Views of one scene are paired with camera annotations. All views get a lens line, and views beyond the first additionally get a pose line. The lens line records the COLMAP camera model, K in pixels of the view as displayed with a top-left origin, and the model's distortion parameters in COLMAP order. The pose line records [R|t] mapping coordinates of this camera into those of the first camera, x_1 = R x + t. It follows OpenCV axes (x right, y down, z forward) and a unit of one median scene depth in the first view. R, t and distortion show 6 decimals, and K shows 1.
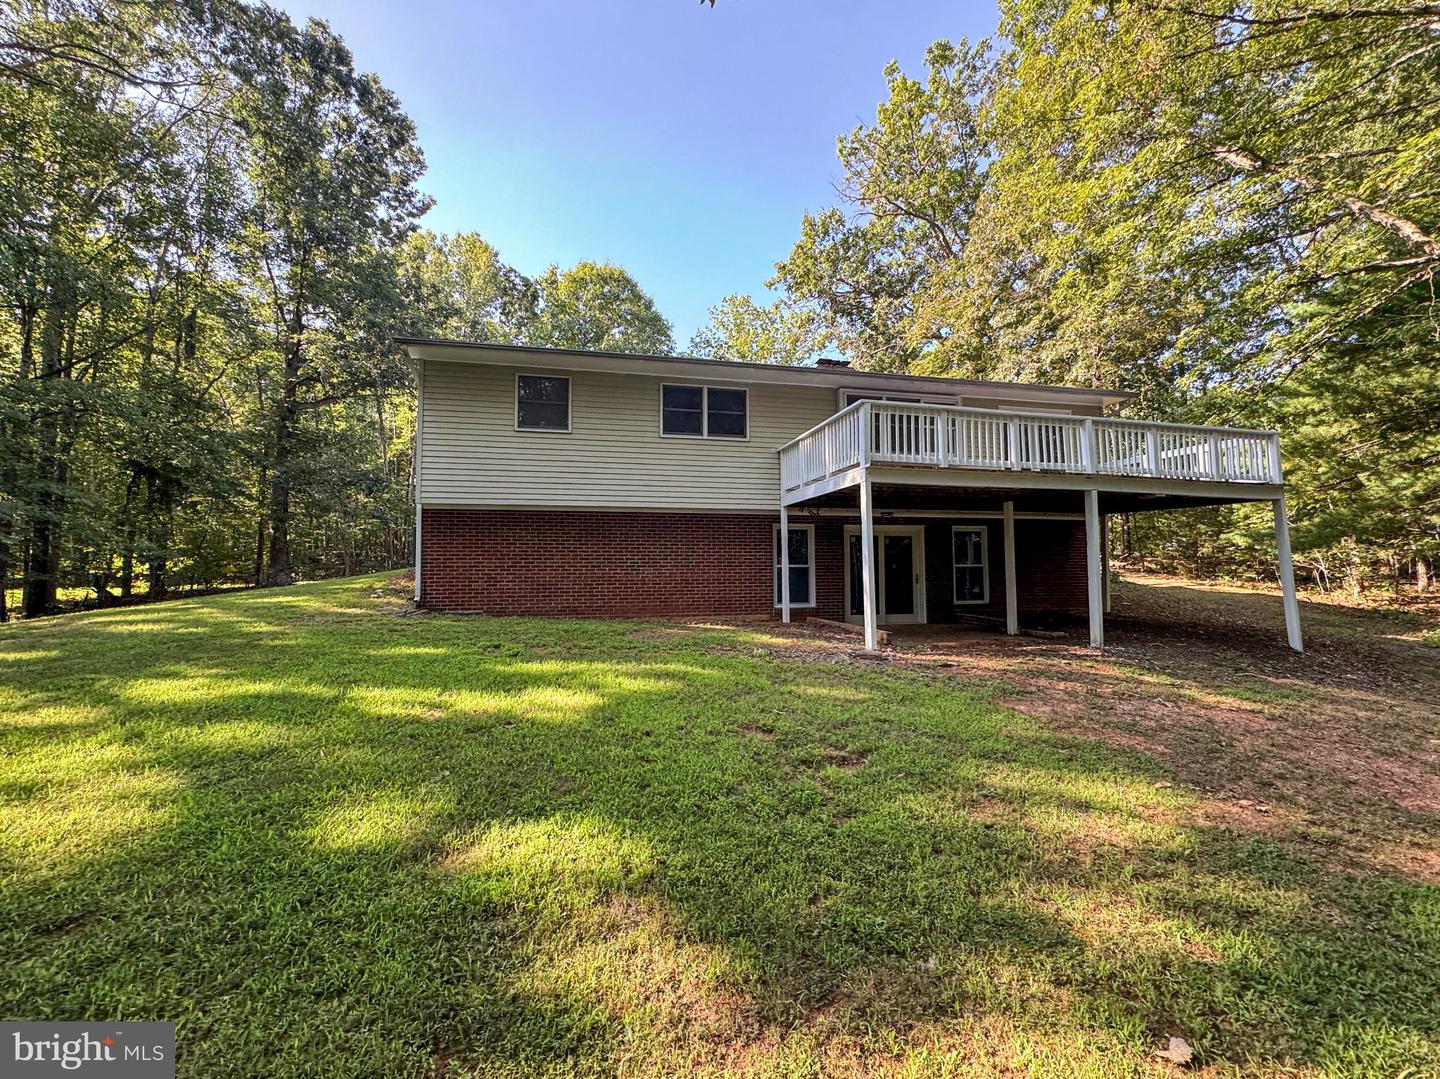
lens RADIAL K [[570.5, 0, 745.9], [0, 570.5, 525.5], [0, 0, 1]] dist [-0.001519, 0.000527]
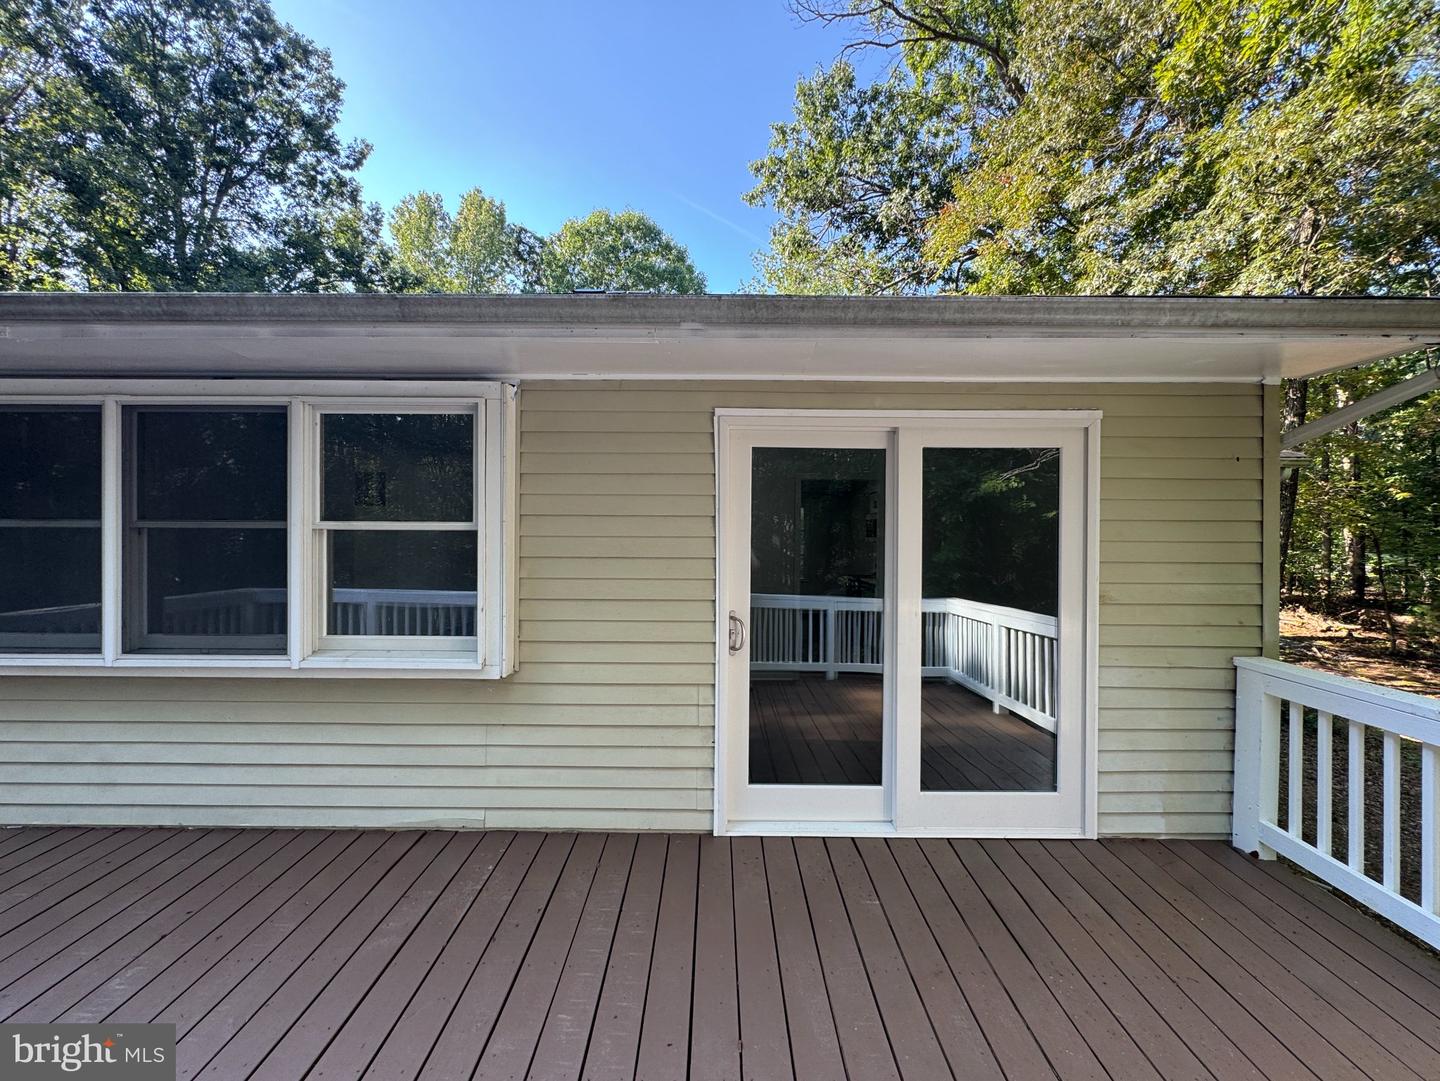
lens RADIAL K [[579.3, 0, 712.5], [0, 579.3, 540.7], [0, 0, 1]] dist [-0.000112, -0.000228]
pose [[0.969836, 0.018909, -0.243025, 0.184467], [0.000451, 0.996846, 0.079362, -0.065592], [0.243759, -0.077078, 0.966768, 0.286500]]
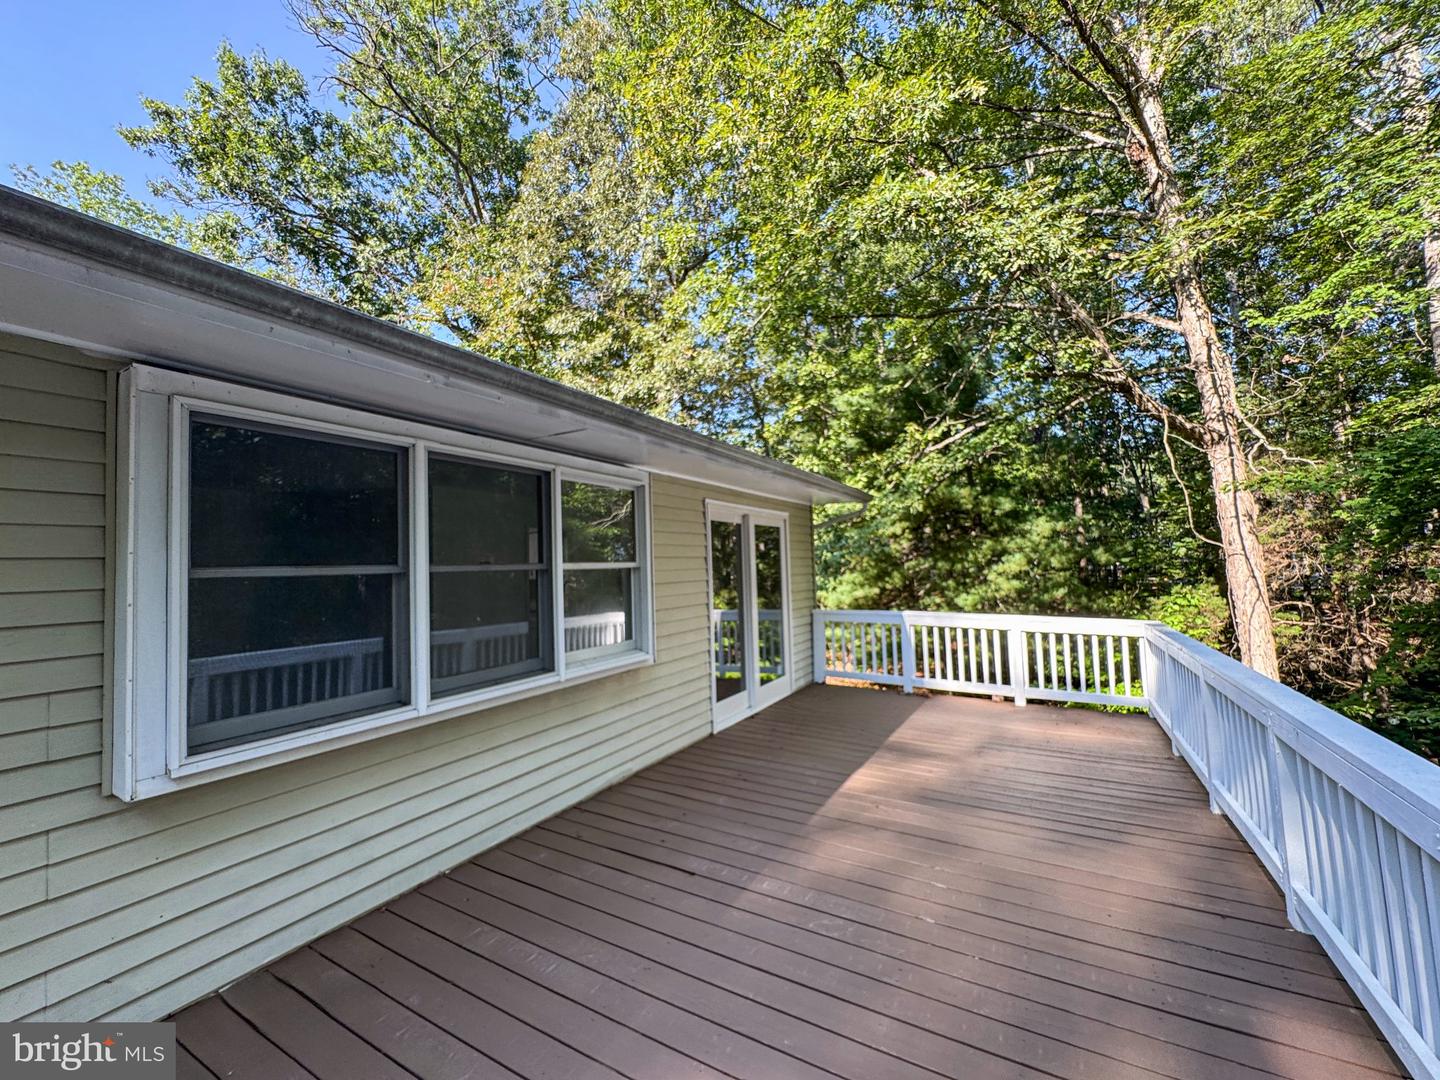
lens RADIAL K [[570.5, 0, 705.6], [0, 570.5, 541.7], [0, 0, 1]] dist [-0.001519, 0.000527]
pose [[0.706782, 0.021212, 0.707114, 0.053919], [-0.027422, 0.999621, -0.002577, -0.066175], [-0.706900, -0.017569, 0.707095, 0.260936]]
